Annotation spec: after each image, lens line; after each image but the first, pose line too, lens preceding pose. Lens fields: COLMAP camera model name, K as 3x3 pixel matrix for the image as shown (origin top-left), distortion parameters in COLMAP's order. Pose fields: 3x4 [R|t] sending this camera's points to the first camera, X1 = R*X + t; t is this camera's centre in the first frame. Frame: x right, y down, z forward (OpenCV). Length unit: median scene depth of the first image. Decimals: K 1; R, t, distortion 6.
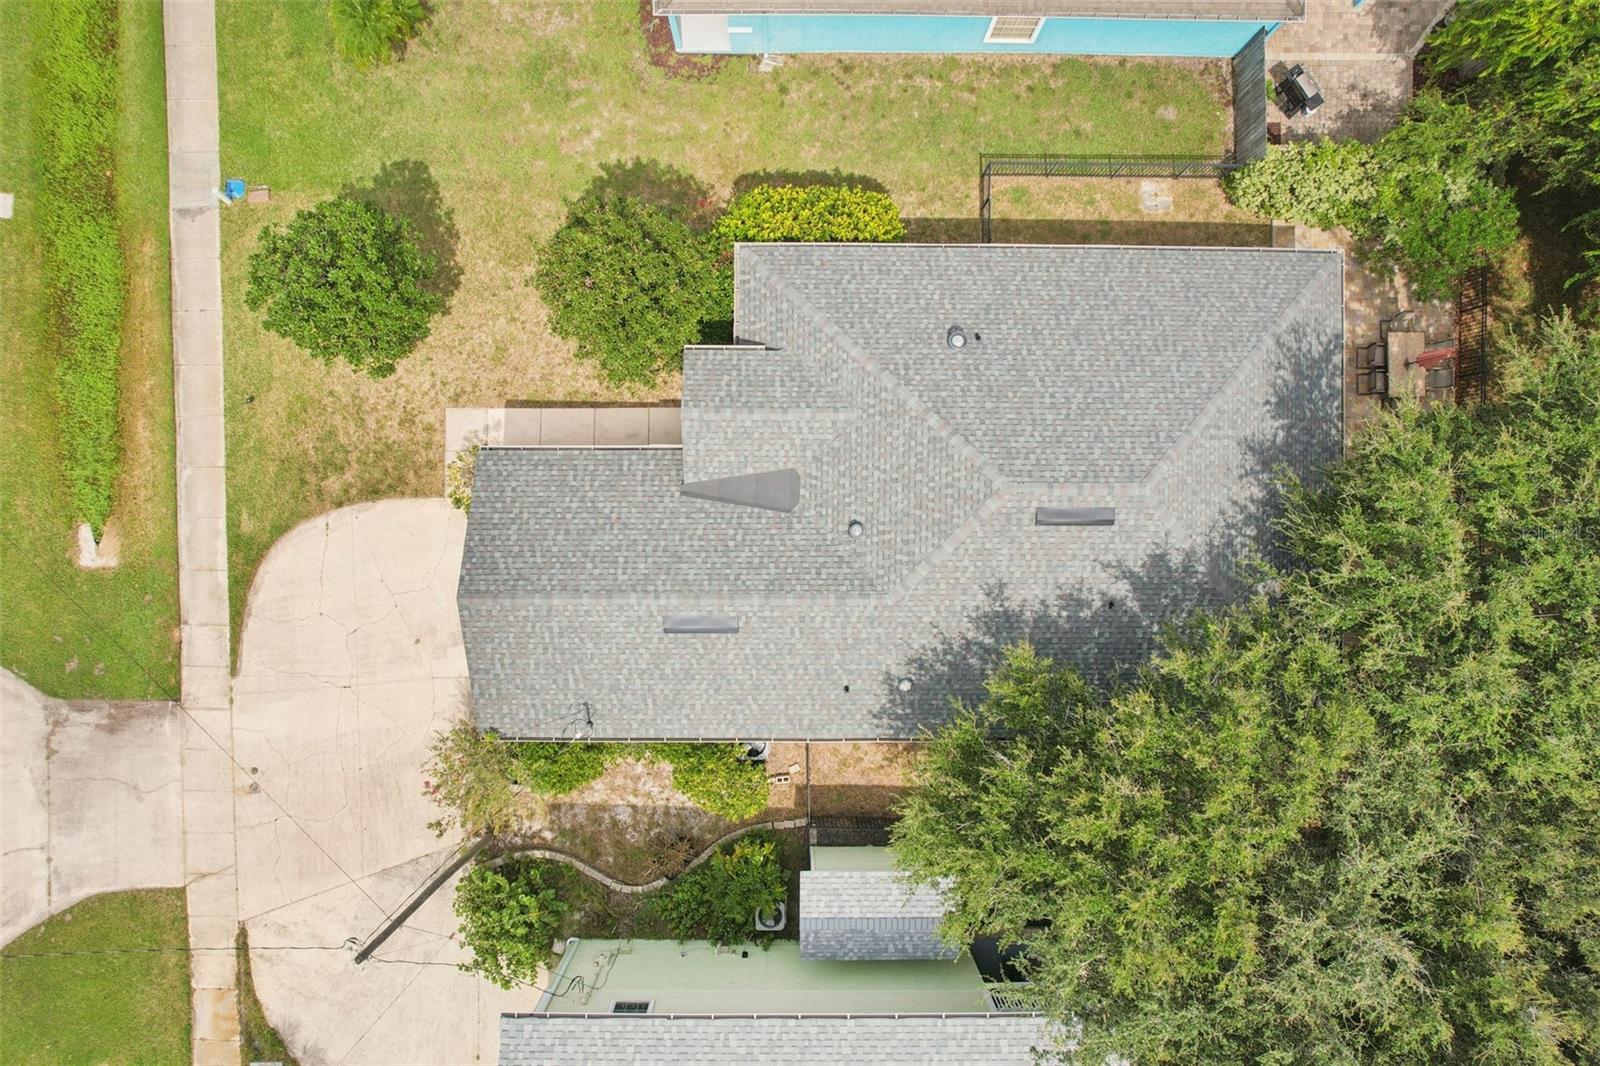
lens RADIAL K [[1026.0, 0, 803.9], [0, 1026.0, 547.4], [0, 0, 1]] dist [-0.070924, 0.067631]
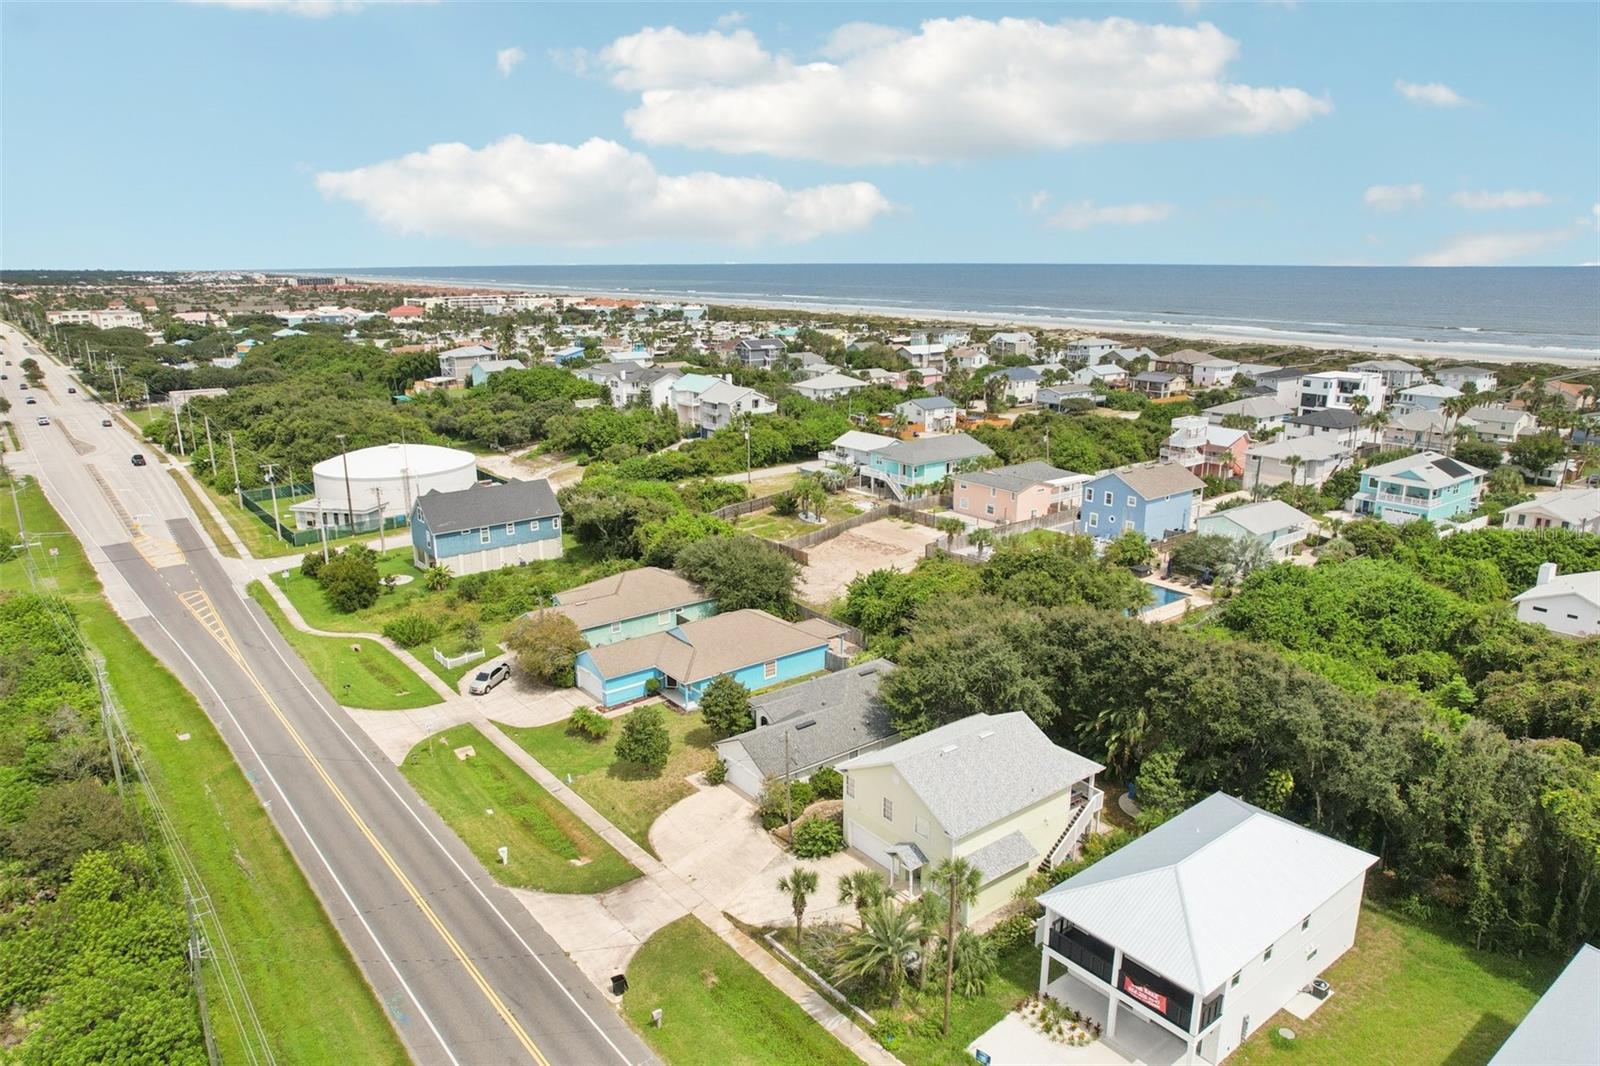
lens RADIAL K [[1036.9, 0, 801.7], [0, 1036.9, 529.2], [0, 0, 1]] dist [-0.043756, -0.001028]
pose [[0.785405, -0.156935, 0.598757, -1.621517], [0.618948, 0.189024, -0.762347, 2.011377], [0.006459, 0.969351, 0.245595, -0.335533]]
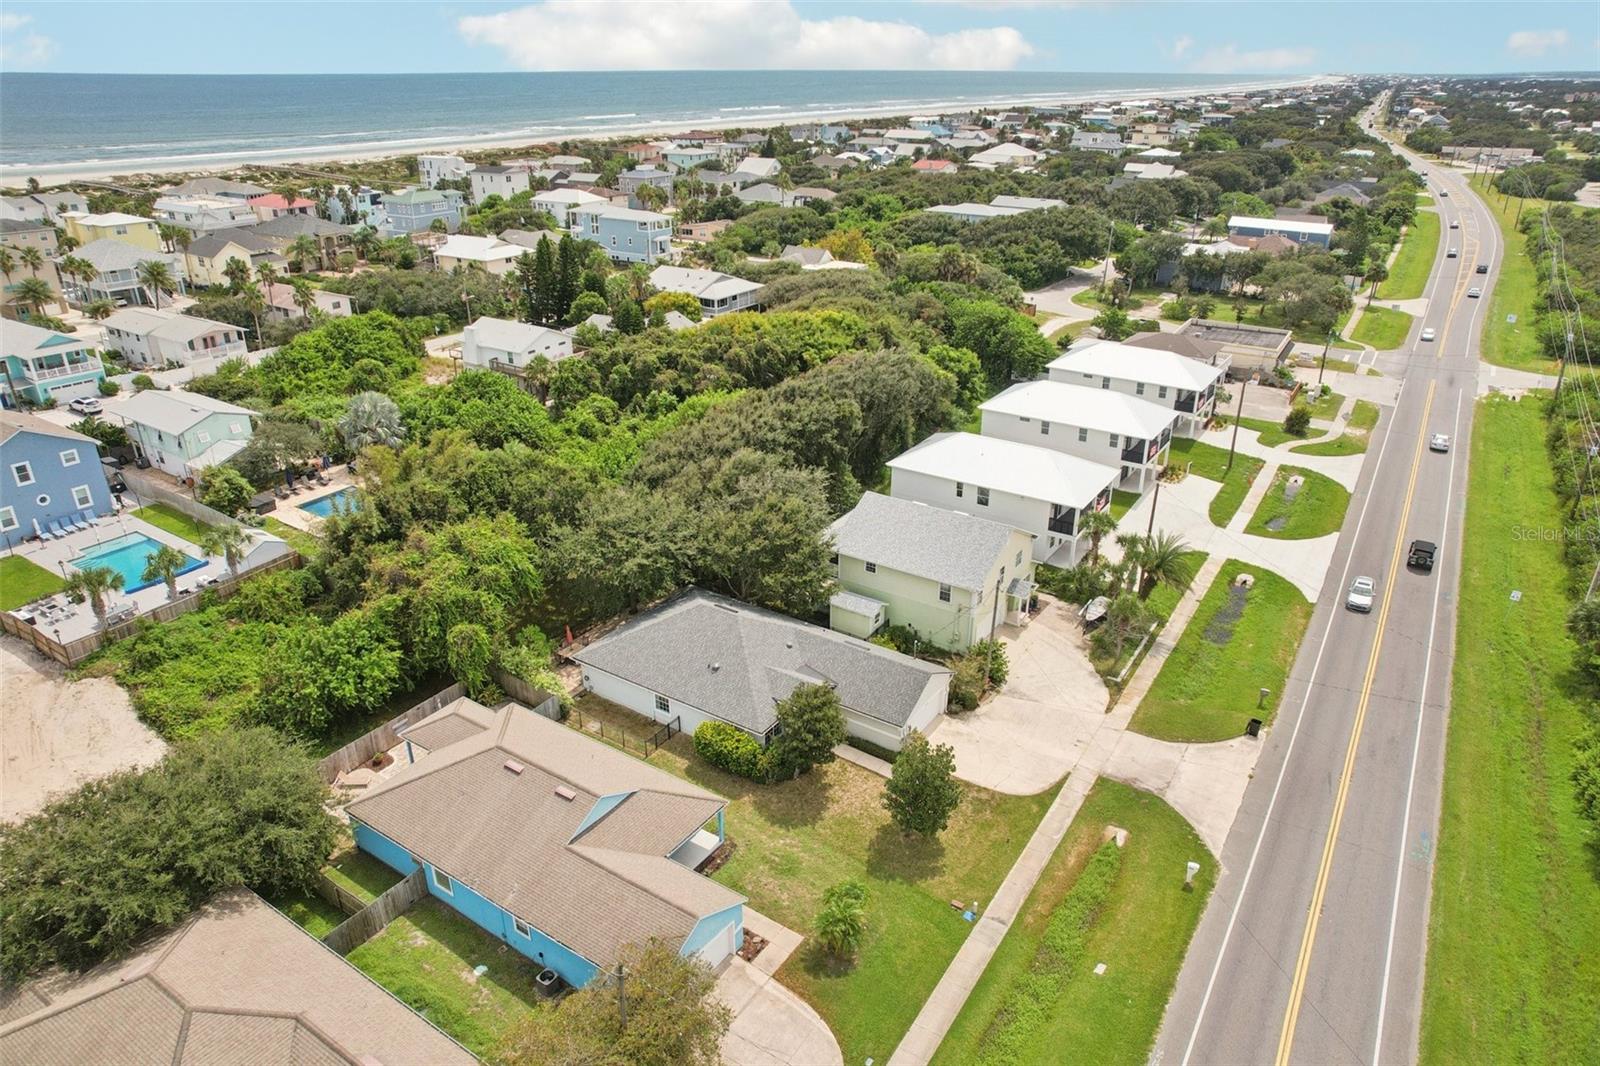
lens RADIAL K [[1026.0, 0, 803.9], [0, 1026.0, 547.4], [0, 0, 1]] dist [-0.070924, 0.067631]
pose [[-0.834591, -0.234343, 0.498539, -1.050107], [0.550807, -0.368656, 0.748802, -1.592614], [0.008313, 0.899542, 0.436754, -0.351850]]
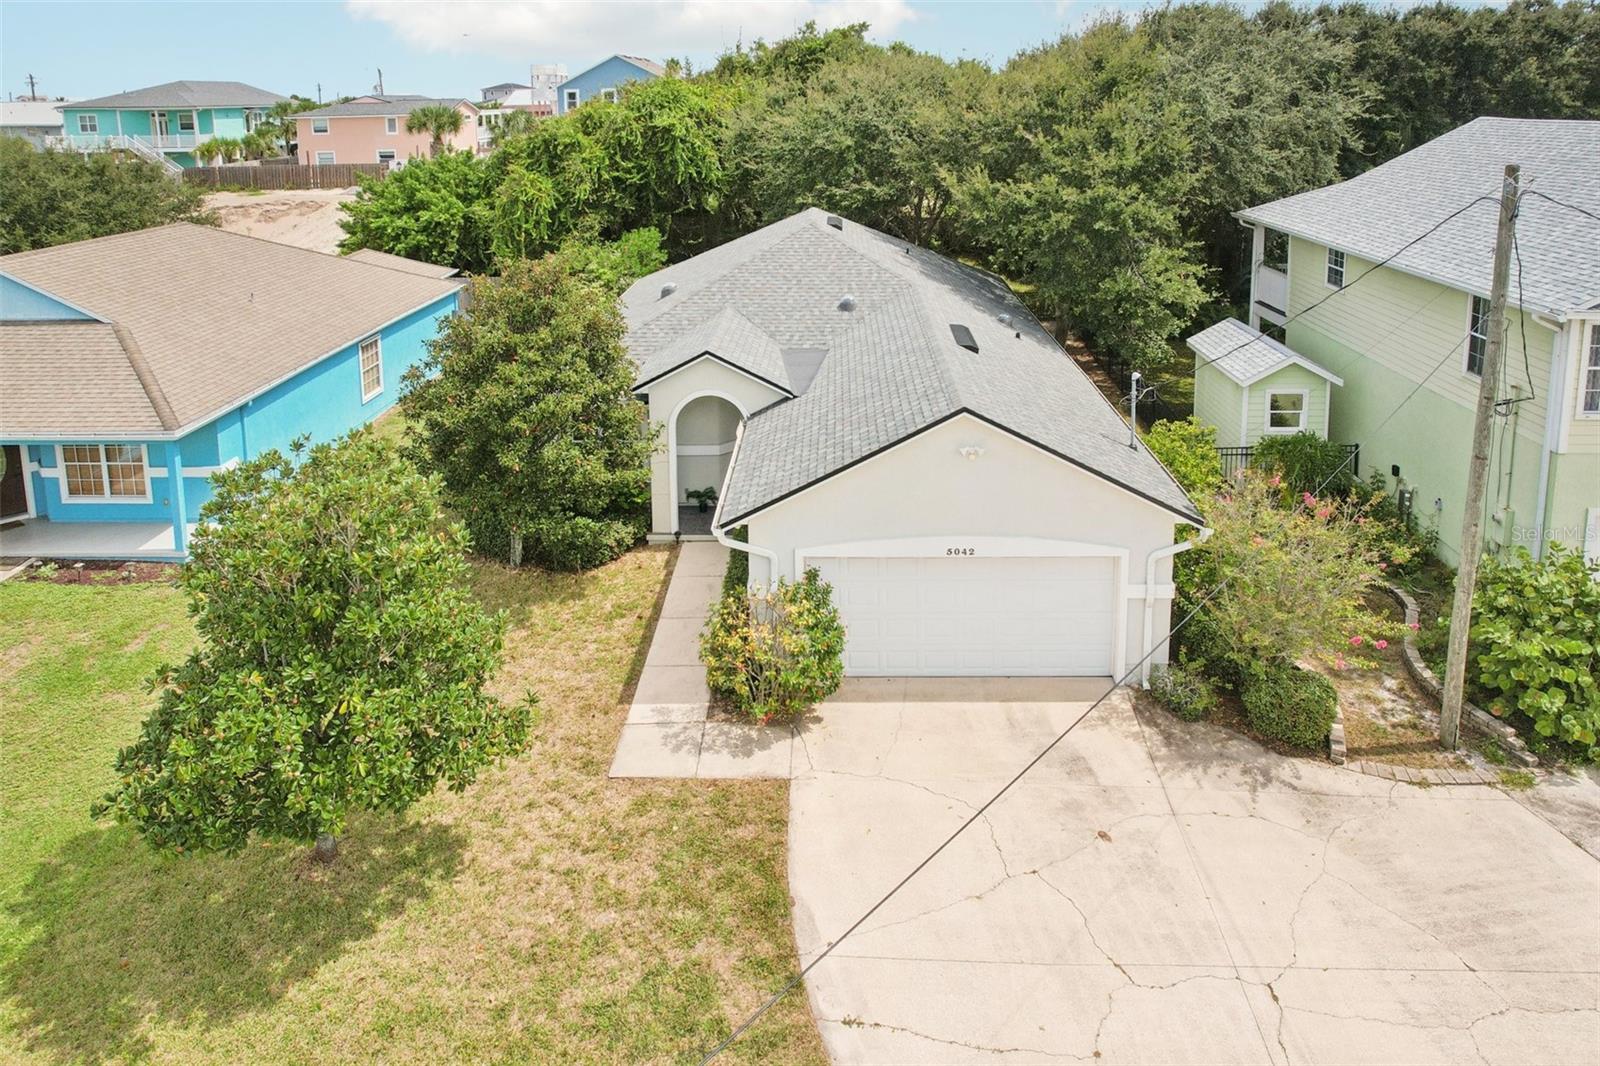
lens RADIAL K [[1088.4, 0, 807.3], [0, 1088.4, 282.6], [0, 0, 1]] dist [-0.044212, 0.022234]
pose [[0.026079, -0.171259, 0.984881, -0.793590], [0.999341, -0.020412, -0.030011, -0.019455], [0.025243, 0.985015, 0.170614, 0.654730]]
